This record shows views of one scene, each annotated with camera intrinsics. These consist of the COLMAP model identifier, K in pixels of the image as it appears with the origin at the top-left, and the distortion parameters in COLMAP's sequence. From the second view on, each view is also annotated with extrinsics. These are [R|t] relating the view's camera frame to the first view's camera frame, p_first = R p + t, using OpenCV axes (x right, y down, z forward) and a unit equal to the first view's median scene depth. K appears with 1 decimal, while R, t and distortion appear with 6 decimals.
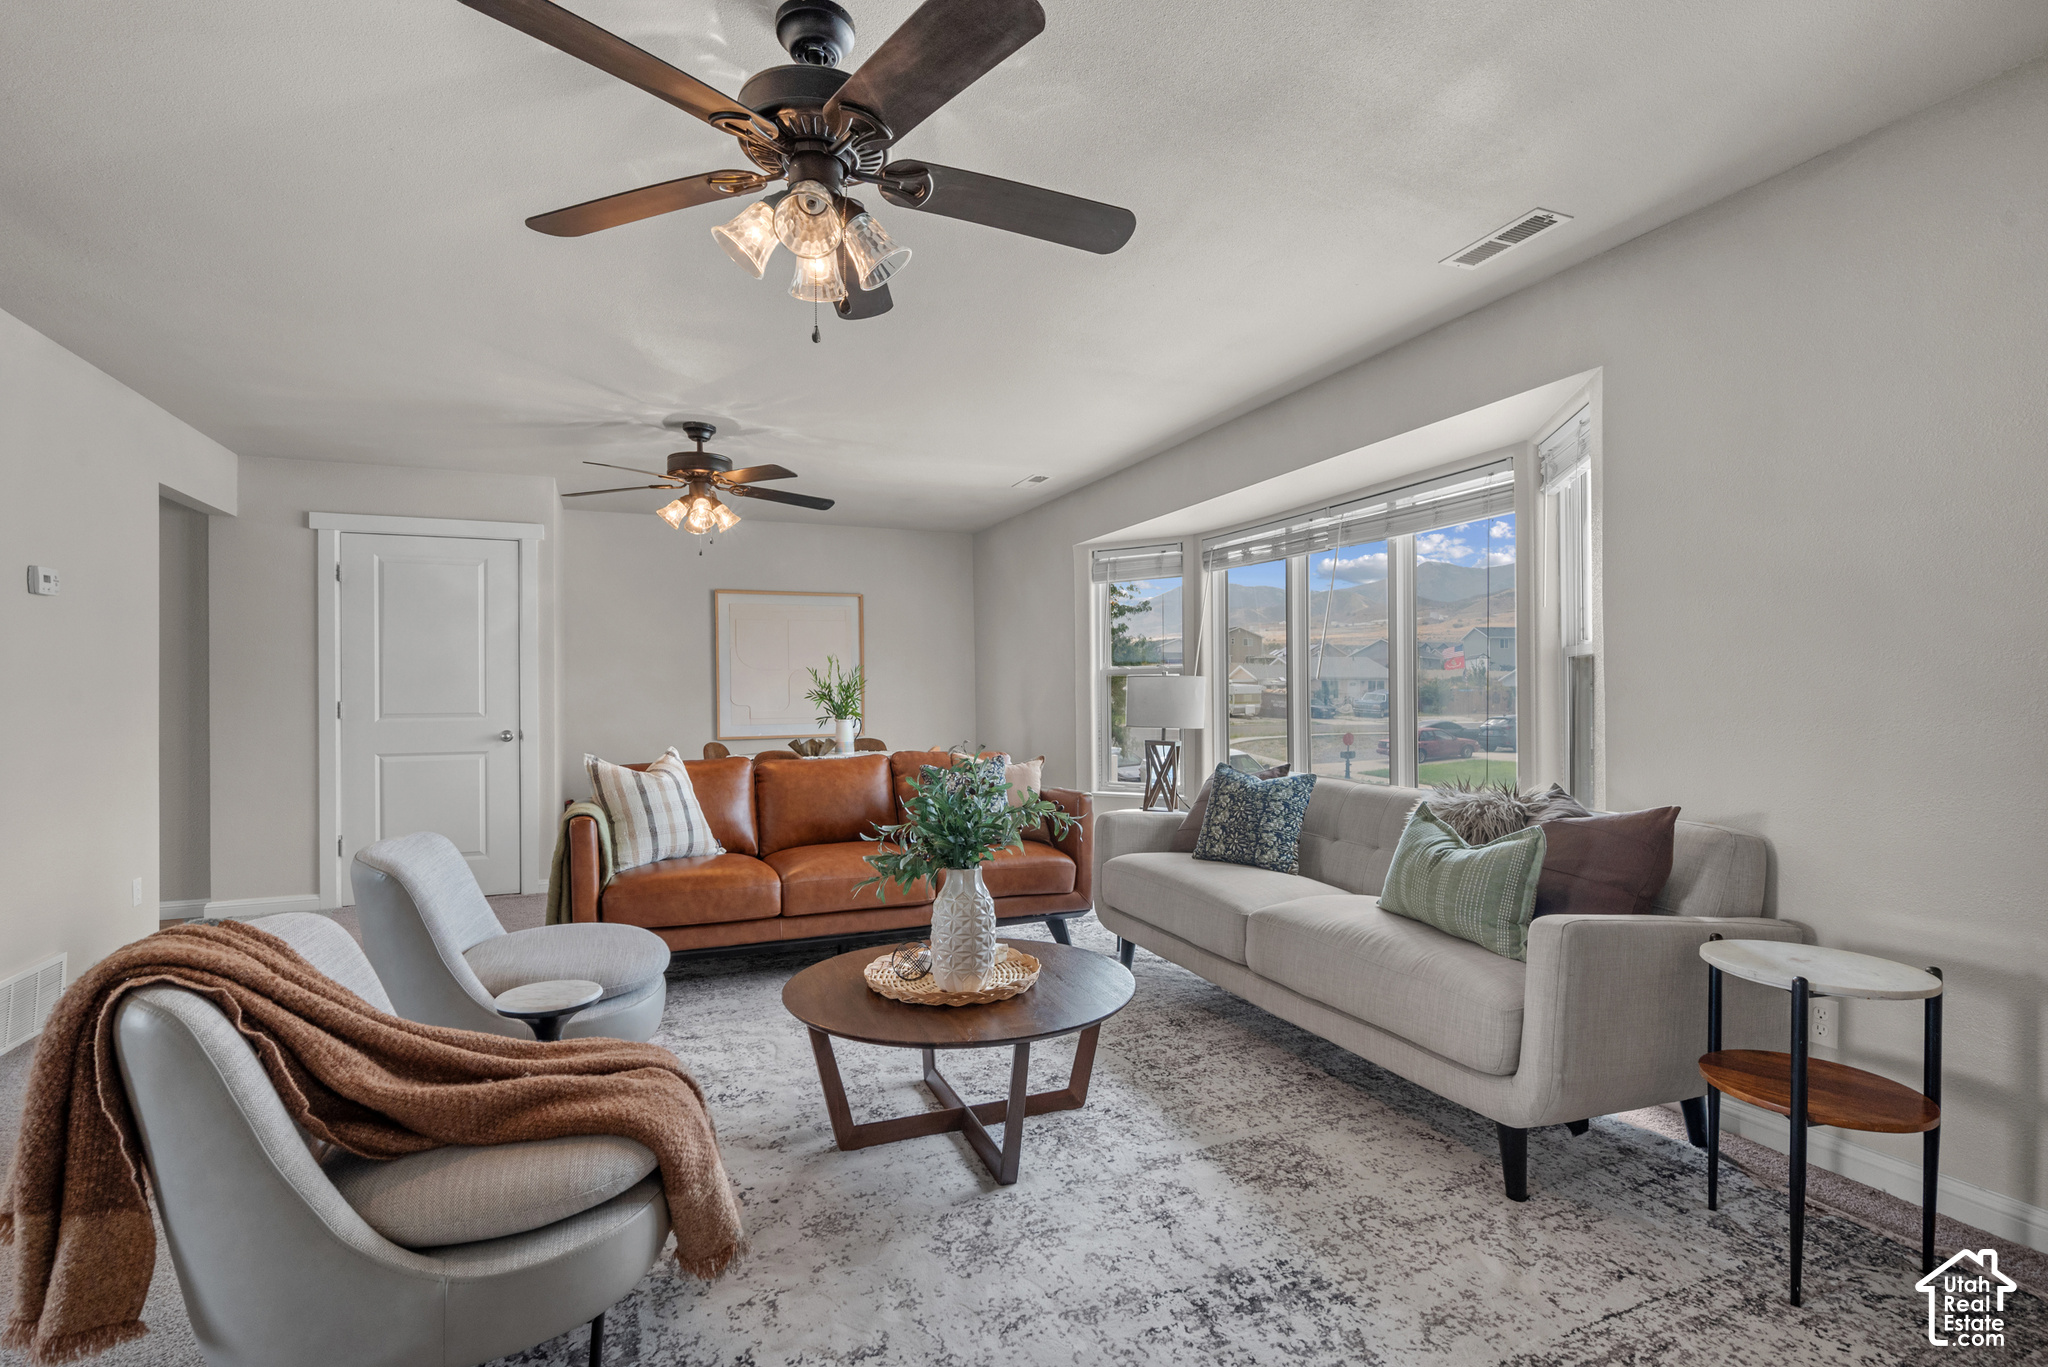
lens RADIAL K [[992.4, 0, 1019.0], [0, 992.4, 692.2], [0, 0, 1]] dist [-0.001262, -0.000613]
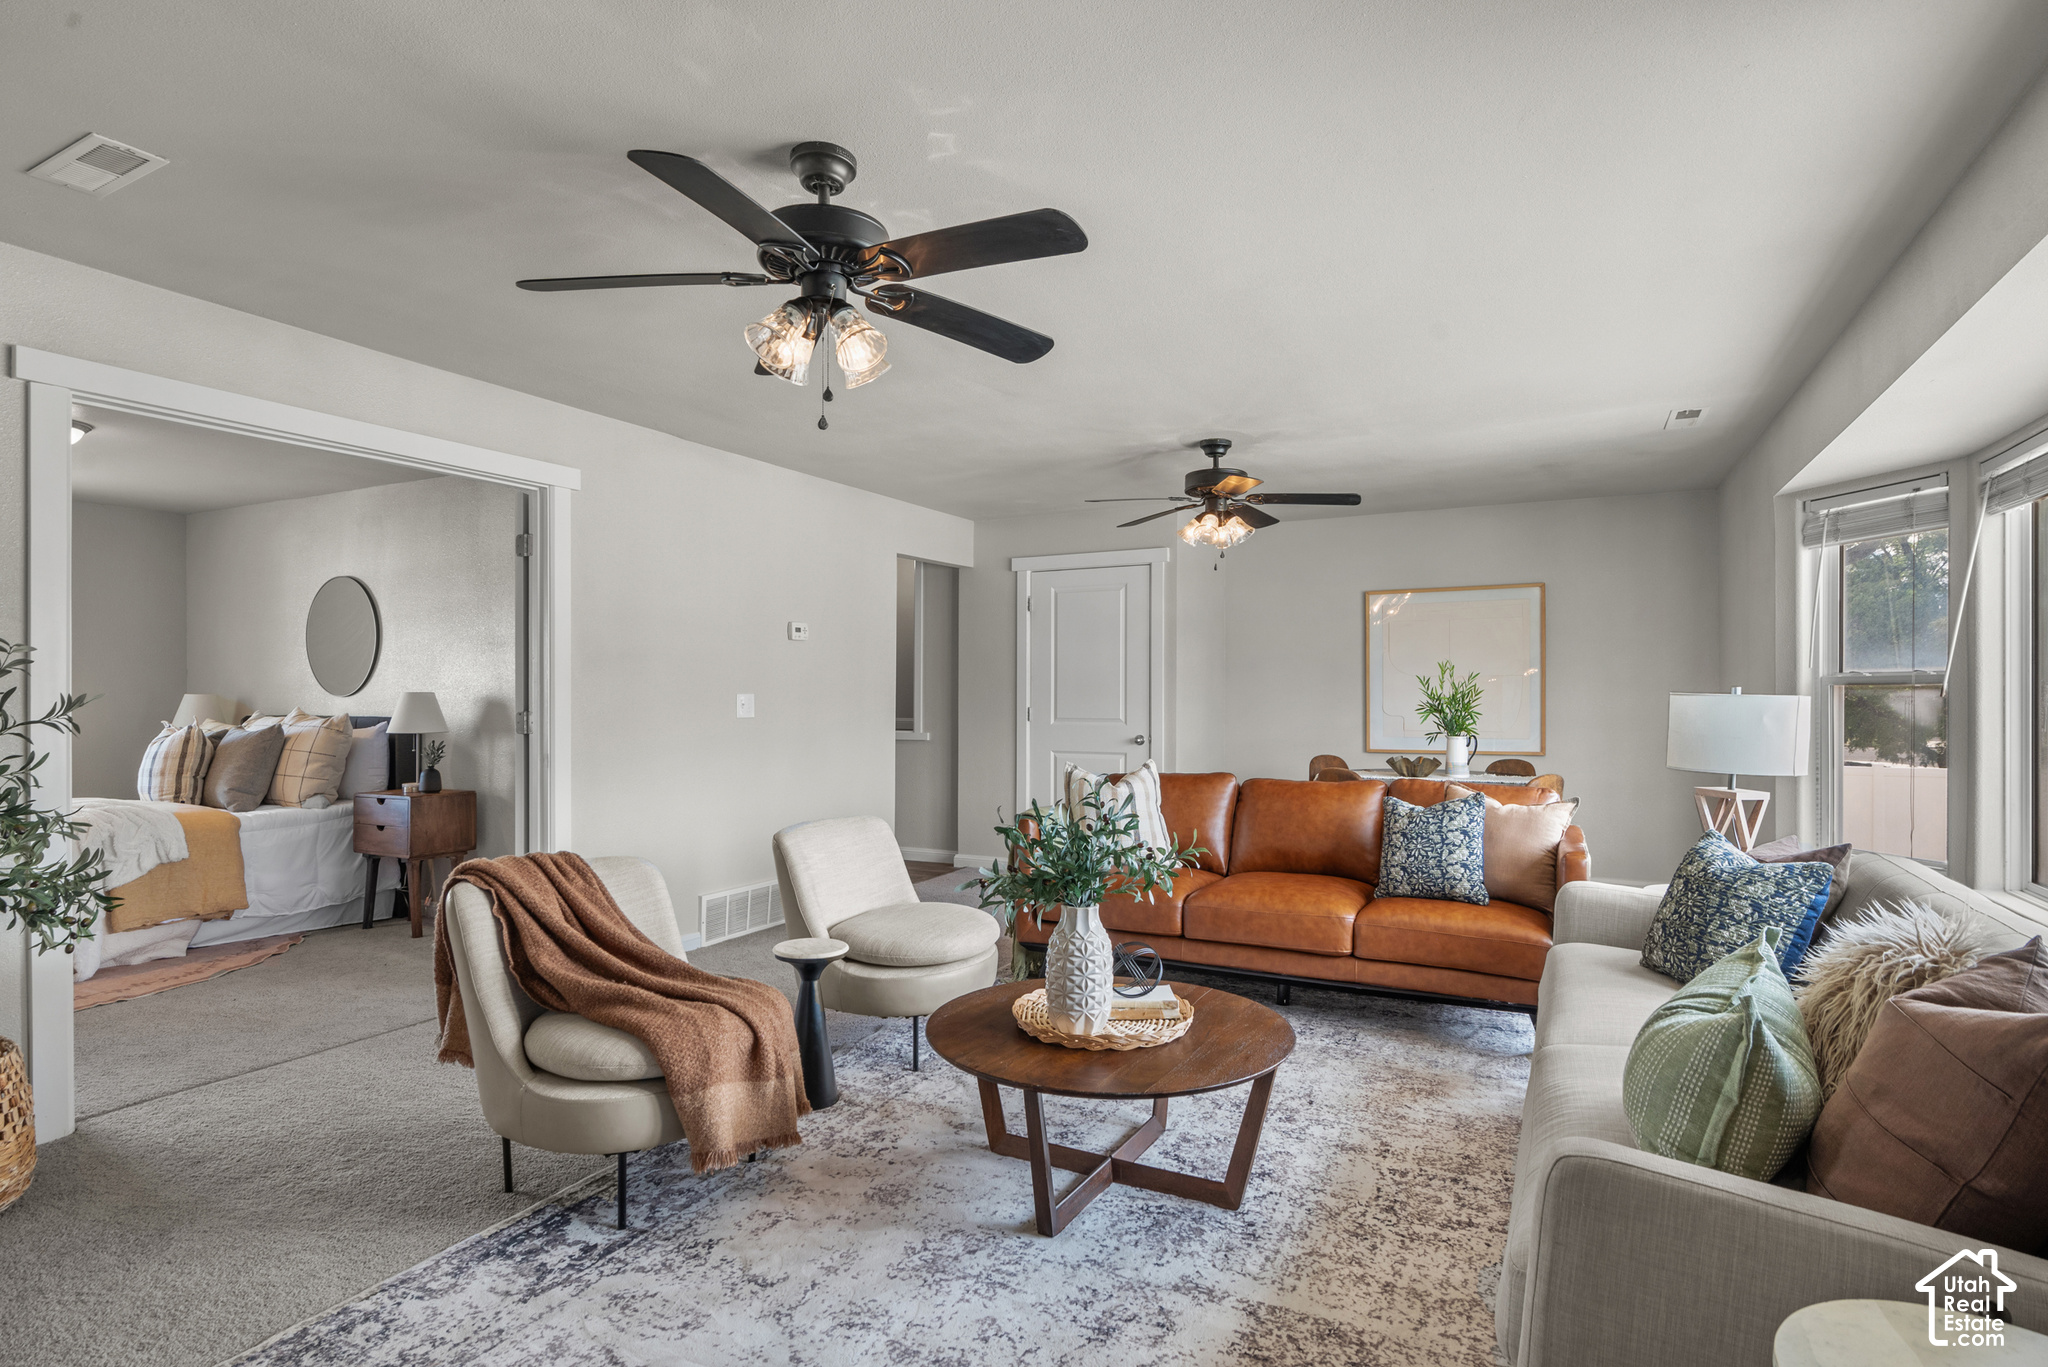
lens RADIAL K [[1064.9, 0, 1020.7], [0, 1064.9, 686.3], [0, 0, 1]] dist [-0.005225, -0.001311]
pose [[0.624416, 0.002414, -0.781088, 0.485746], [-0.001966, 0.999997, 0.001519, -0.025931], [0.781089, 0.000588, 0.624419, 0.206054]]
